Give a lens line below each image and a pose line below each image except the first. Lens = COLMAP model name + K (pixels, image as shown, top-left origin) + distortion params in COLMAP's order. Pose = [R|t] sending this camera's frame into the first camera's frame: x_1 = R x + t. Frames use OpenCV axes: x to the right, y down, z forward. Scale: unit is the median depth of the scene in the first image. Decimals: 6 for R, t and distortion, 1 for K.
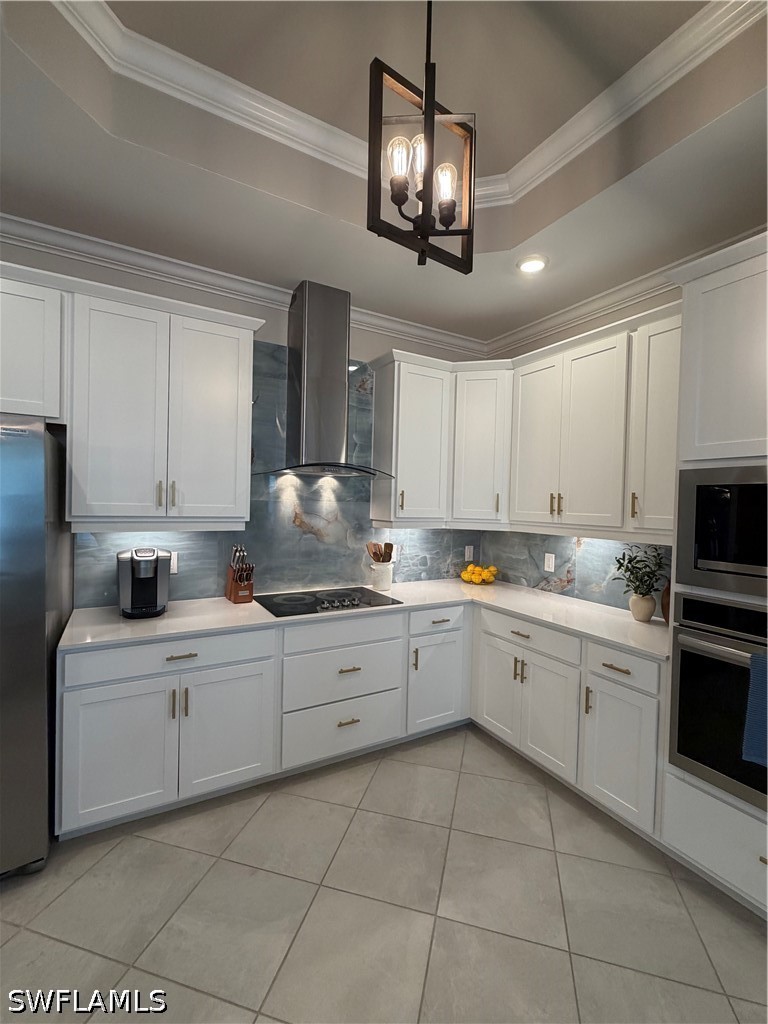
lens RADIAL K [[448.9, 0, 385.8], [0, 448.9, 511.9], [0, 0, 1]] dist [-0.000671, -0.000517]
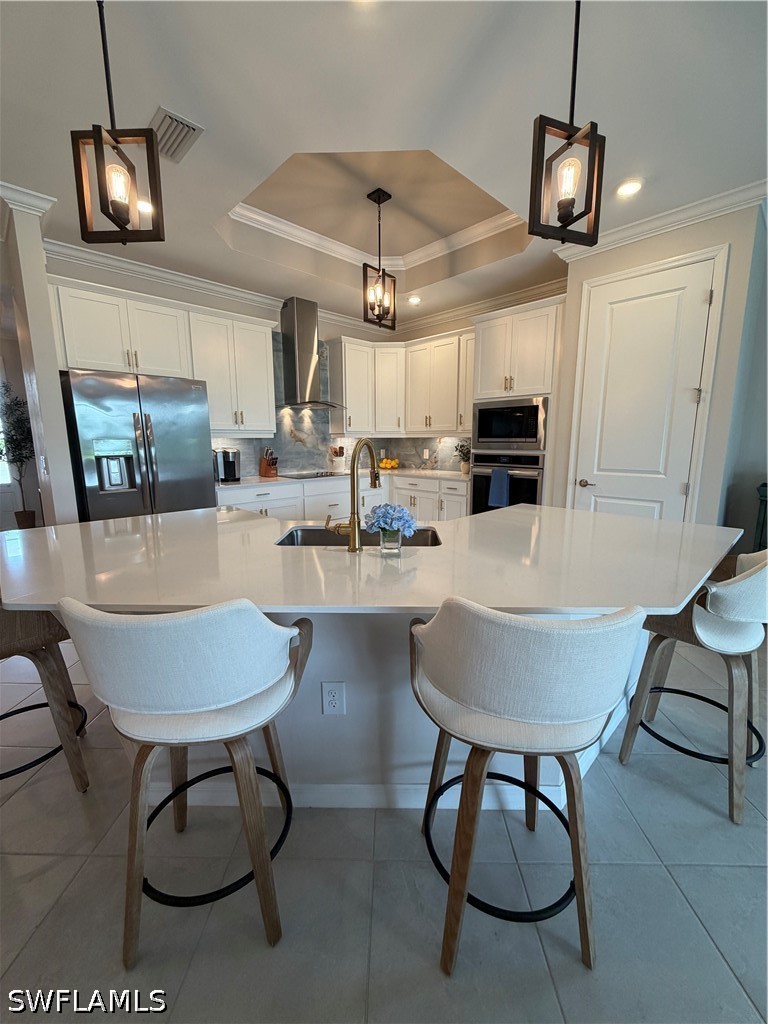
lens RADIAL K [[408.9, 0, 384.9], [0, 408.9, 508.7], [0, 0, 1]] dist [-0.000411, 0.000269]
pose [[0.970702, -0.067737, 0.230540, -0.248858], [0.032506, 0.987642, 0.153322, 0.079767], [-0.238077, -0.141336, 0.960908, -0.743163]]
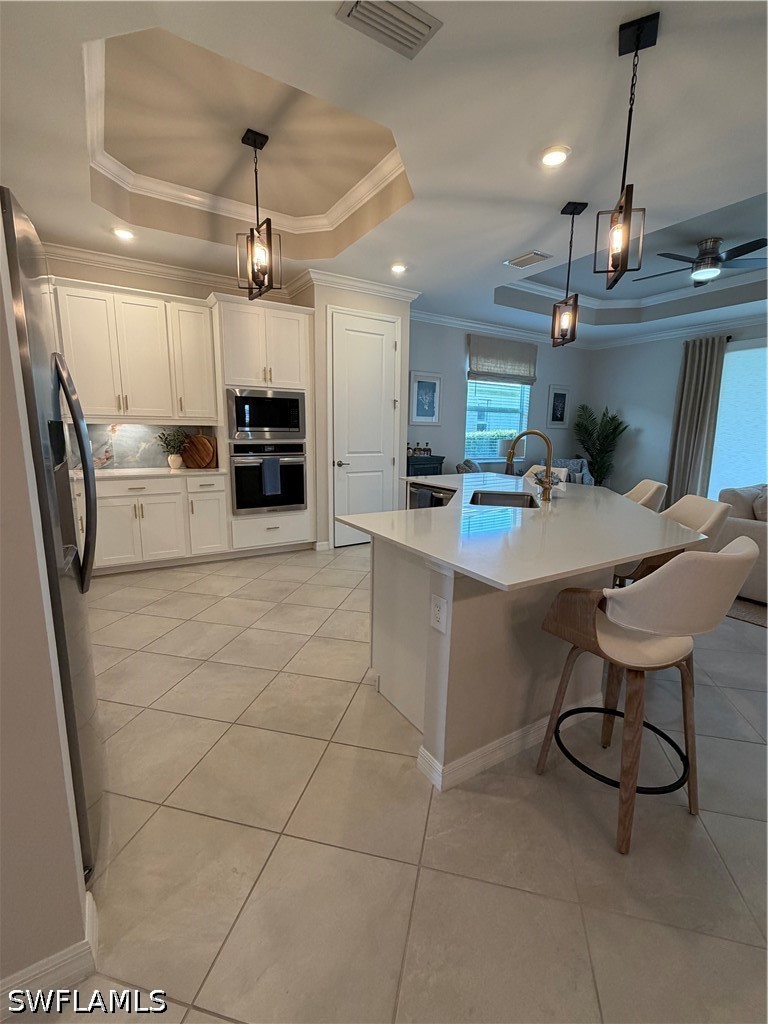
lens RADIAL K [[448.9, 0, 381.4], [0, 448.9, 512.5], [0, 0, 1]] dist [-0.000671, -0.000517]
pose [[-0.015971, -0.205864, 0.978450, -1.120691], [0.008032, 0.978517, 0.206009, 0.039038], [-0.999840, 0.011149, -0.013974, 0.164460]]
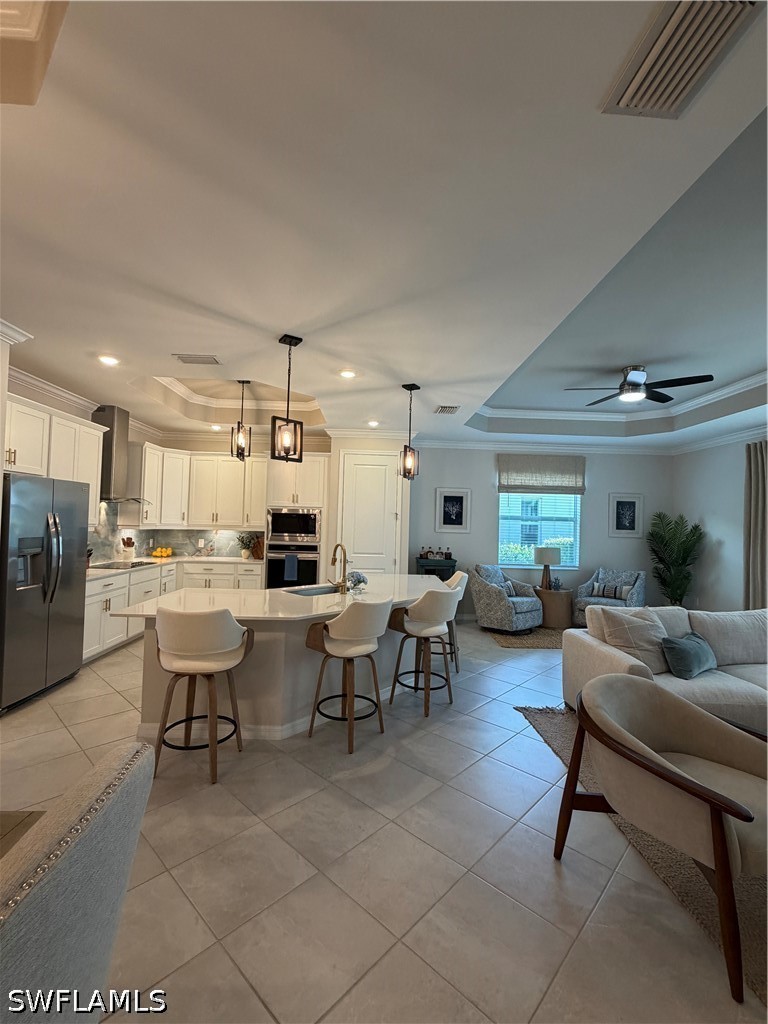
lens RADIAL K [[448.9, 0, 381.0], [0, 448.9, 513.6], [0, 0, 1]] dist [-0.000671, -0.000517]
pose [[0.483152, 0.006844, 0.875510, -1.298334], [0.004782, 0.999934, -0.010455, -0.006173], [-0.875523, 0.009238, 0.483088, -0.961868]]
